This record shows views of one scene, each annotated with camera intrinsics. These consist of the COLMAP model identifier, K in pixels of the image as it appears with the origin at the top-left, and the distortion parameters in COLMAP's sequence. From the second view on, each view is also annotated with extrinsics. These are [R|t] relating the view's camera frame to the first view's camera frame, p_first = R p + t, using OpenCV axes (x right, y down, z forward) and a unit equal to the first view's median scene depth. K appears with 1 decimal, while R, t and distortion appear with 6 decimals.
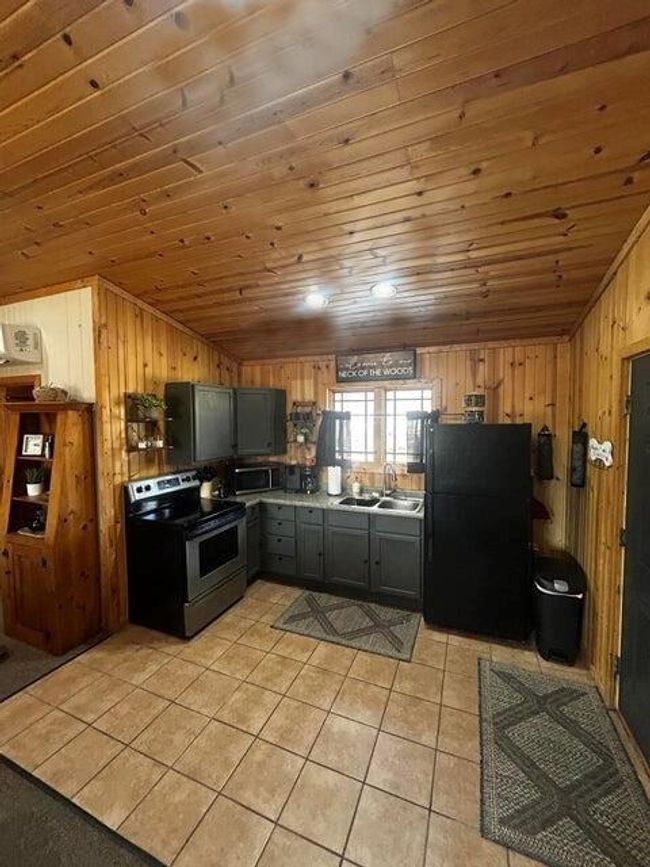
lens RADIAL K [[348.4, 0, 325.9], [0, 348.4, 434.1], [0, 0, 1]] dist [-0.006859, 0.000975]
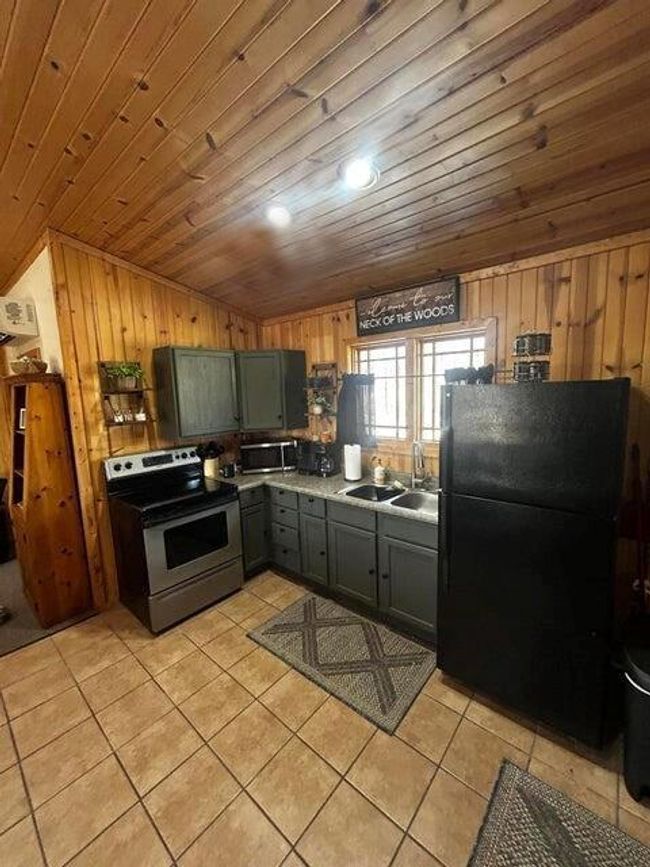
lens RADIAL K [[348.4, 0, 324.3], [0, 348.4, 434.2], [0, 0, 1]] dist [-0.006859, 0.000975]
pose [[0.950554, 0.013970, -0.310246, 0.259912], [0.013174, 0.996275, 0.085225, 0.001324], [0.310281, -0.085098, 0.946828, 0.292020]]
